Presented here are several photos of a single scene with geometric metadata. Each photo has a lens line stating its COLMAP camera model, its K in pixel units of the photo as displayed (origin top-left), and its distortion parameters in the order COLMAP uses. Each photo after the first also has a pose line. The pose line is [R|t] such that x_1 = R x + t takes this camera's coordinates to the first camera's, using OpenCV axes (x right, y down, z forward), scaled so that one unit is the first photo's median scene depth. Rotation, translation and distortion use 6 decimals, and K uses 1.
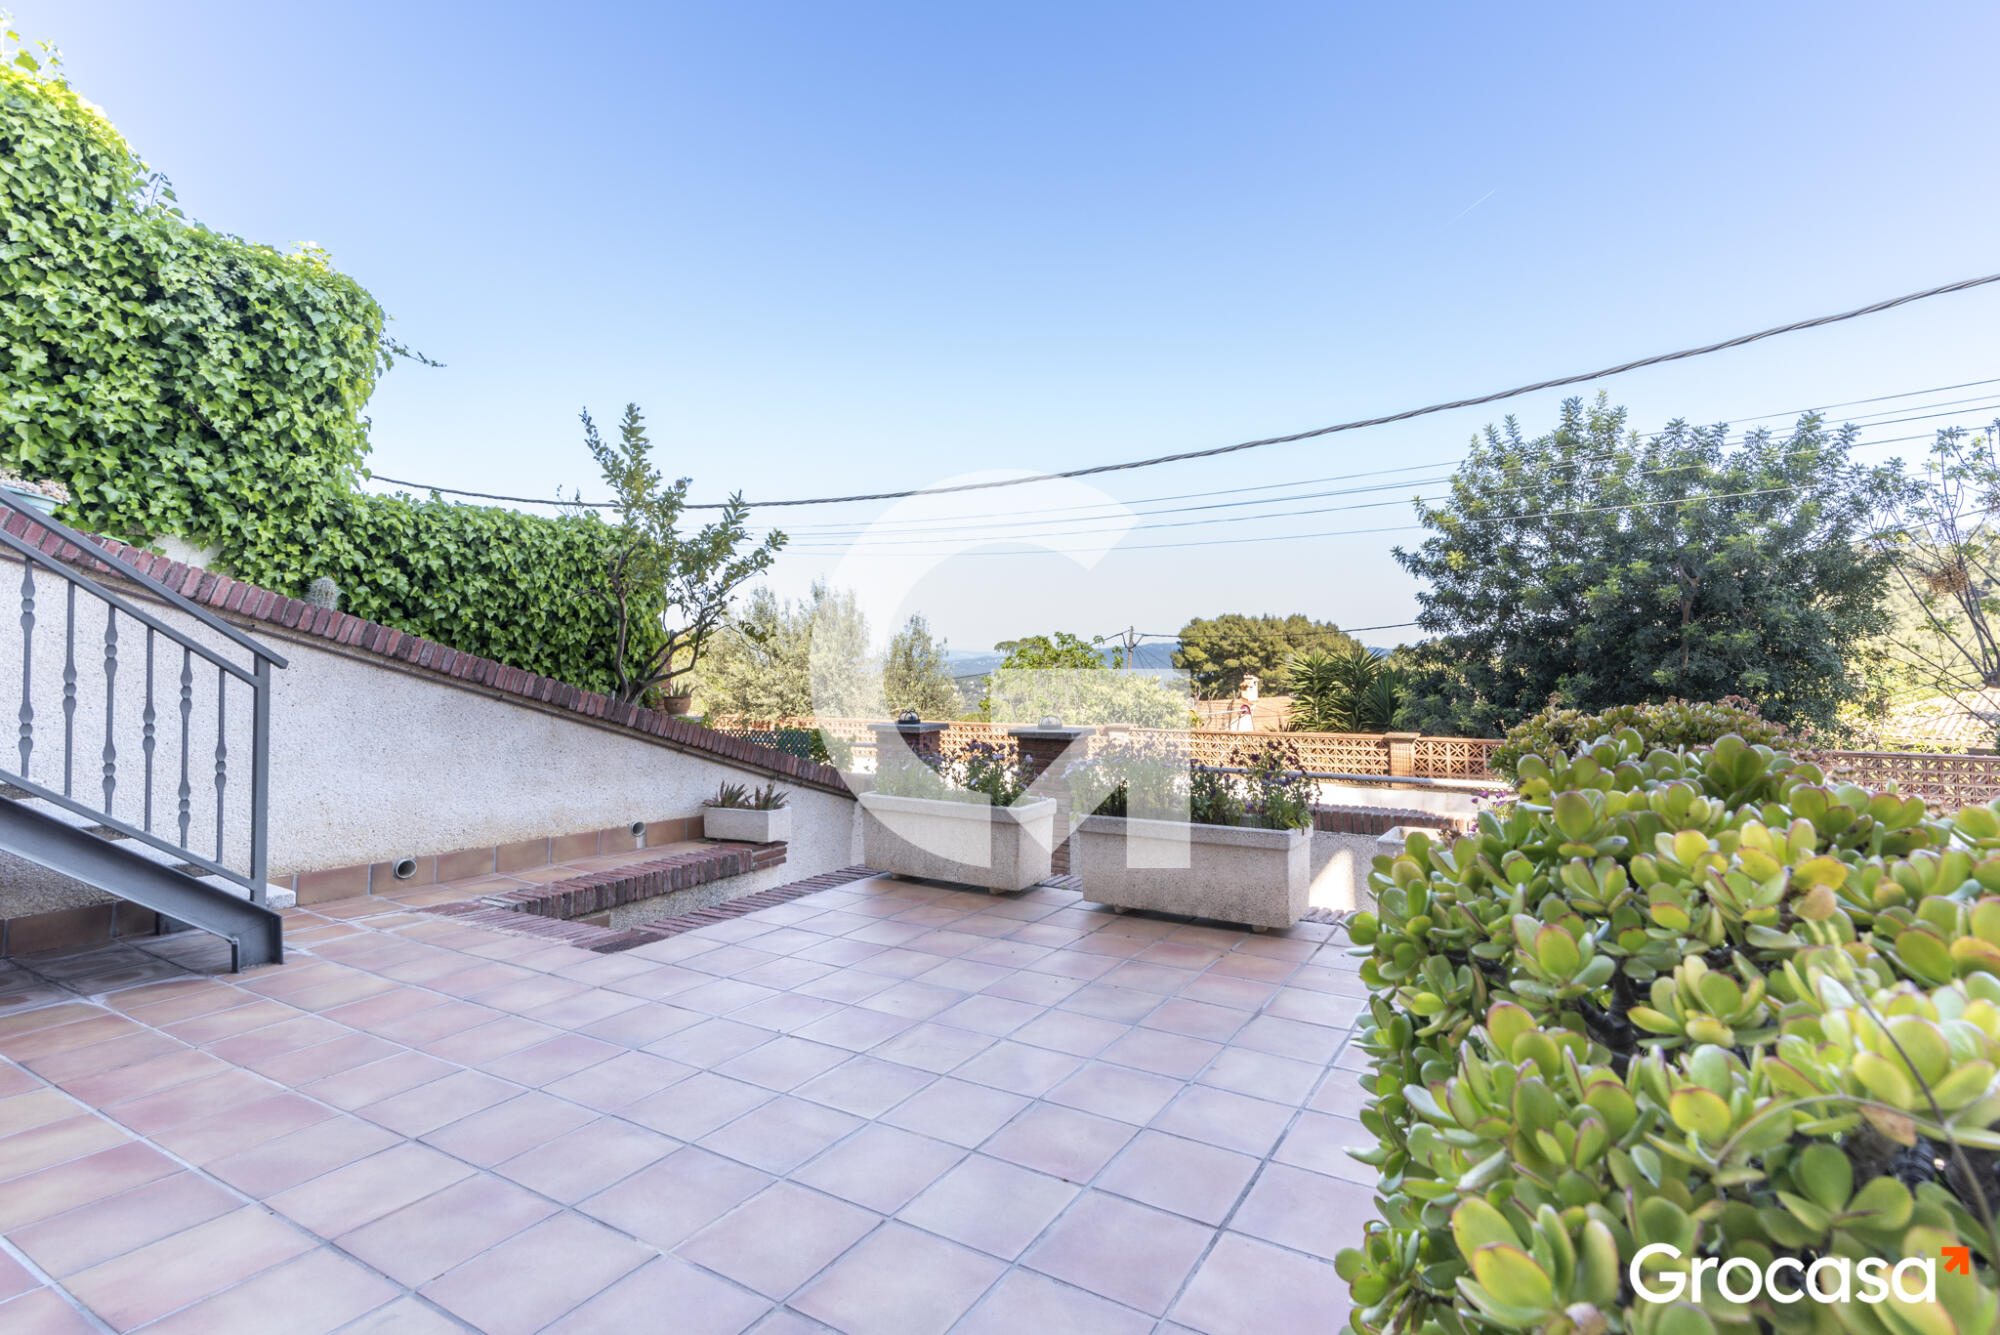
lens RADIAL K [[917.9, 0, 1010.2], [0, 917.9, 660.9], [0, 0, 1]] dist [0.005753, -0.000469]
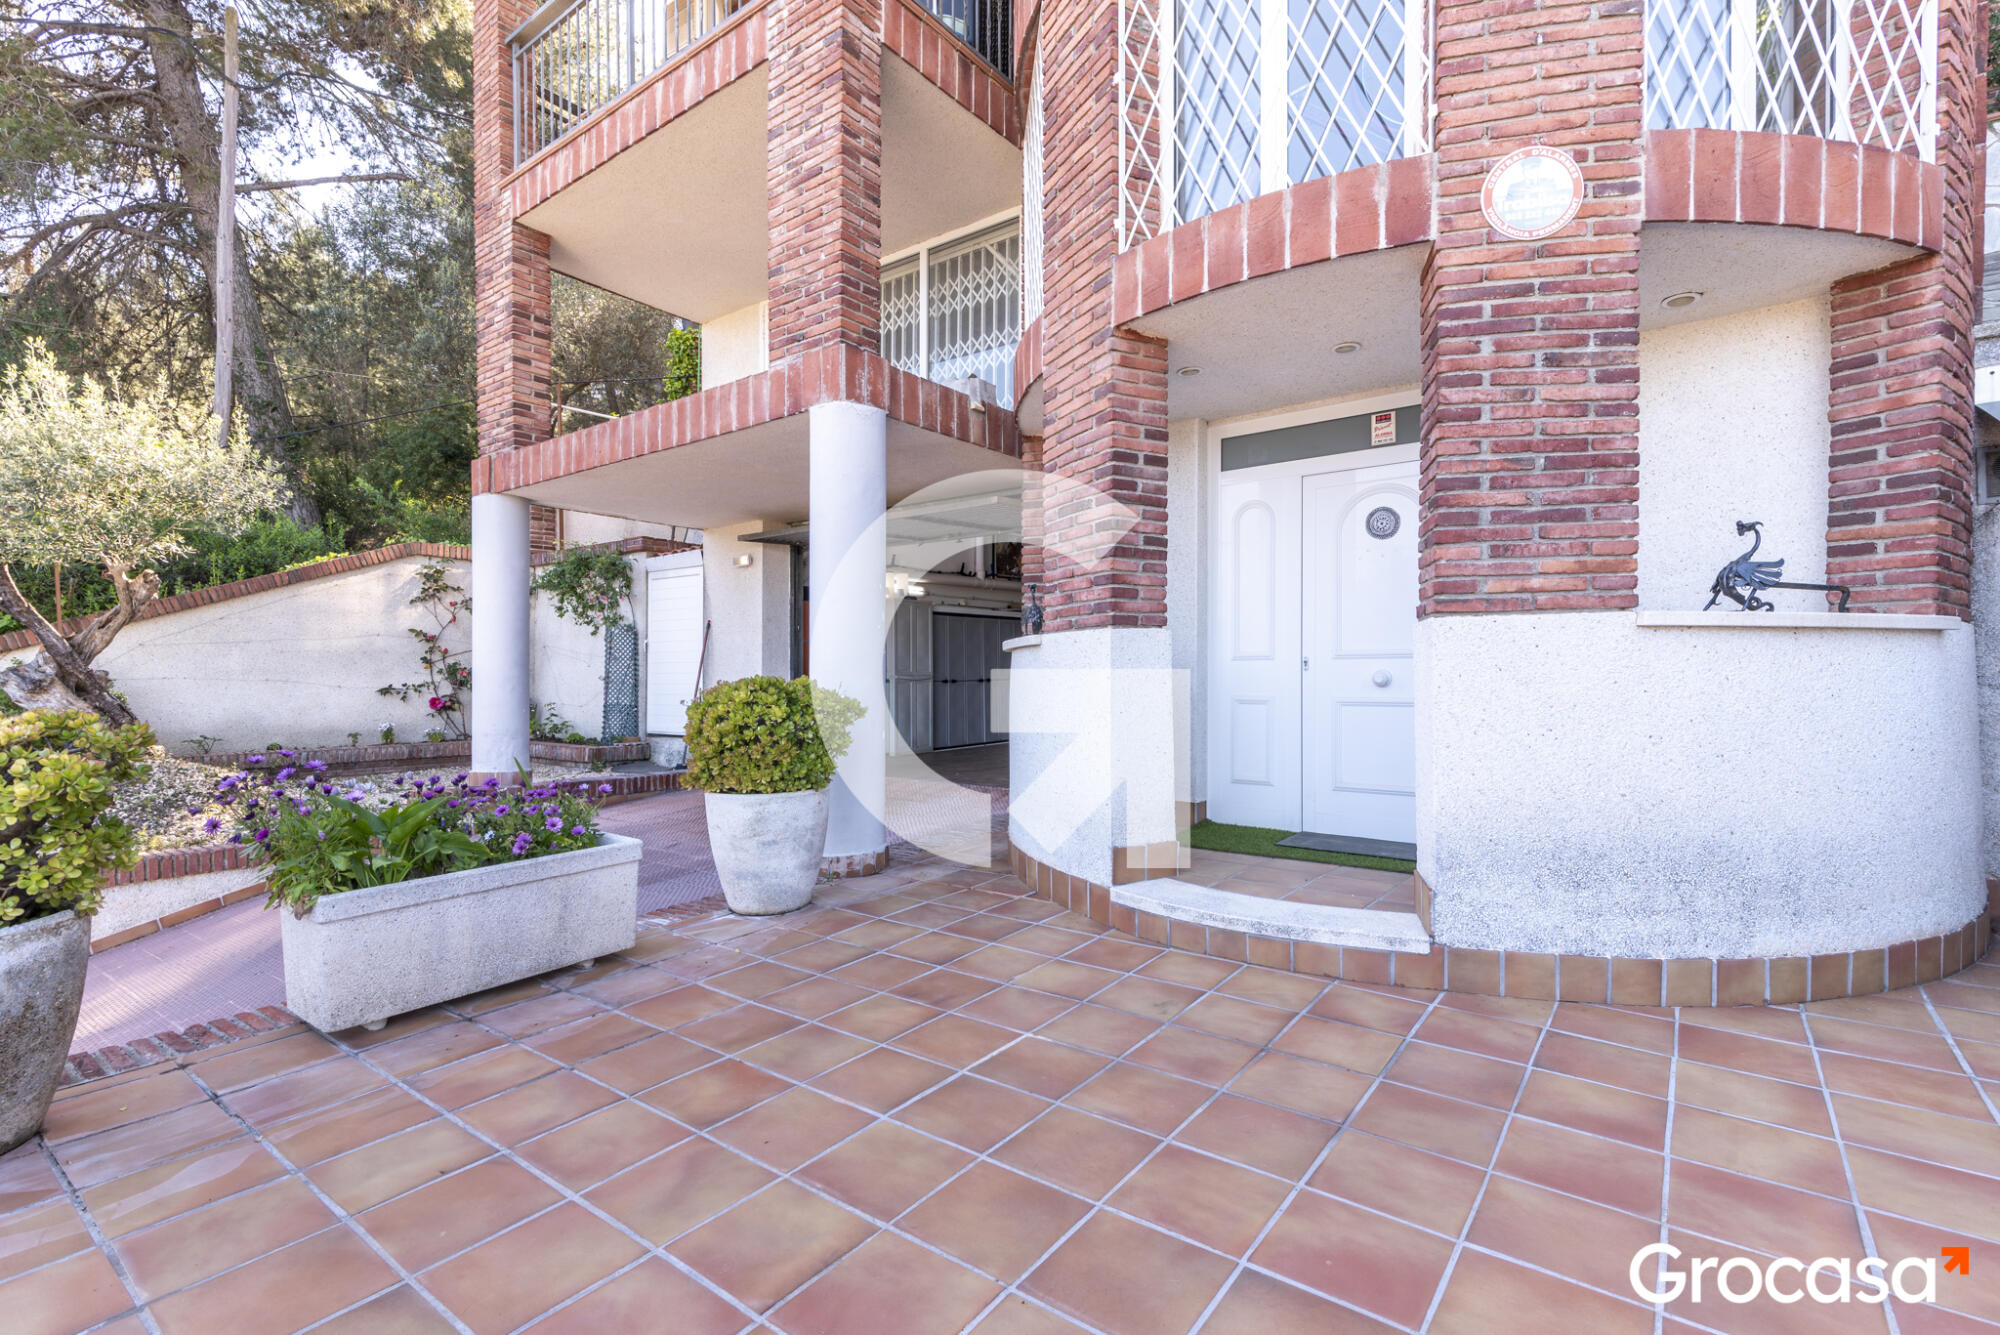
lens RADIAL K [[917.9, 0, 985.2], [0, 917.9, 666.8], [0, 0, 1]] dist [0.005753, -0.000469]
pose [[-0.990122, 0.010818, 0.139794, -0.286697], [0.010279, 0.999937, -0.004579, 0.019877], [-0.139834, -0.003097, -0.990170, 1.408121]]
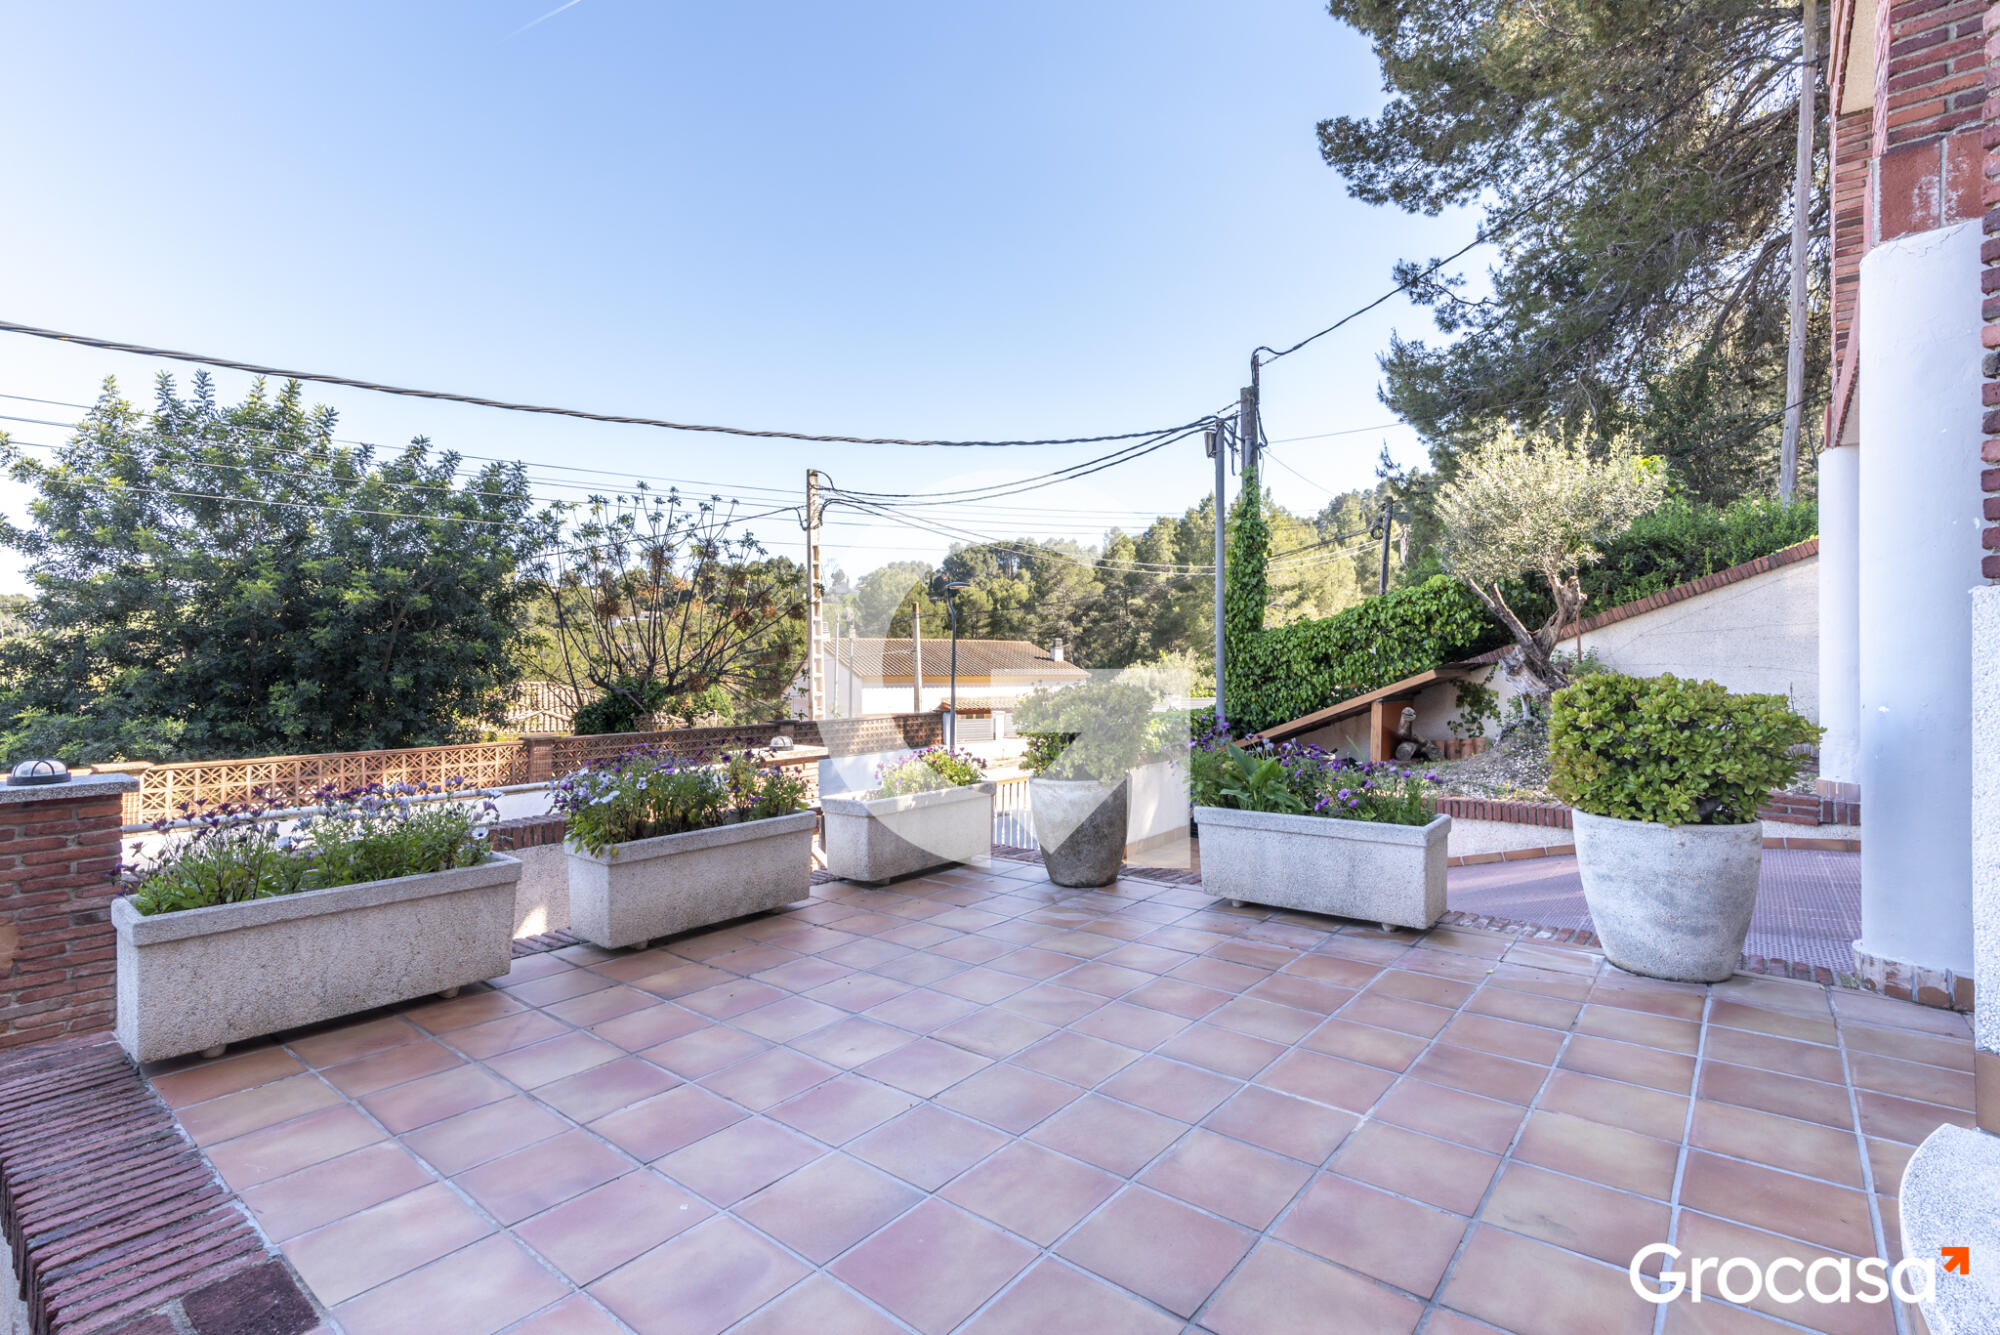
lens RADIAL K [[917.9, 0, 995.3], [0, 917.9, 667.0], [0, 0, 1]] dist [0.005753, -0.000469]
pose [[0.182726, -0.004210, 0.983155, -0.957368], [0.005107, 0.999981, 0.003332, 0.004832], [-0.983151, 0.004412, 0.182744, 0.704187]]
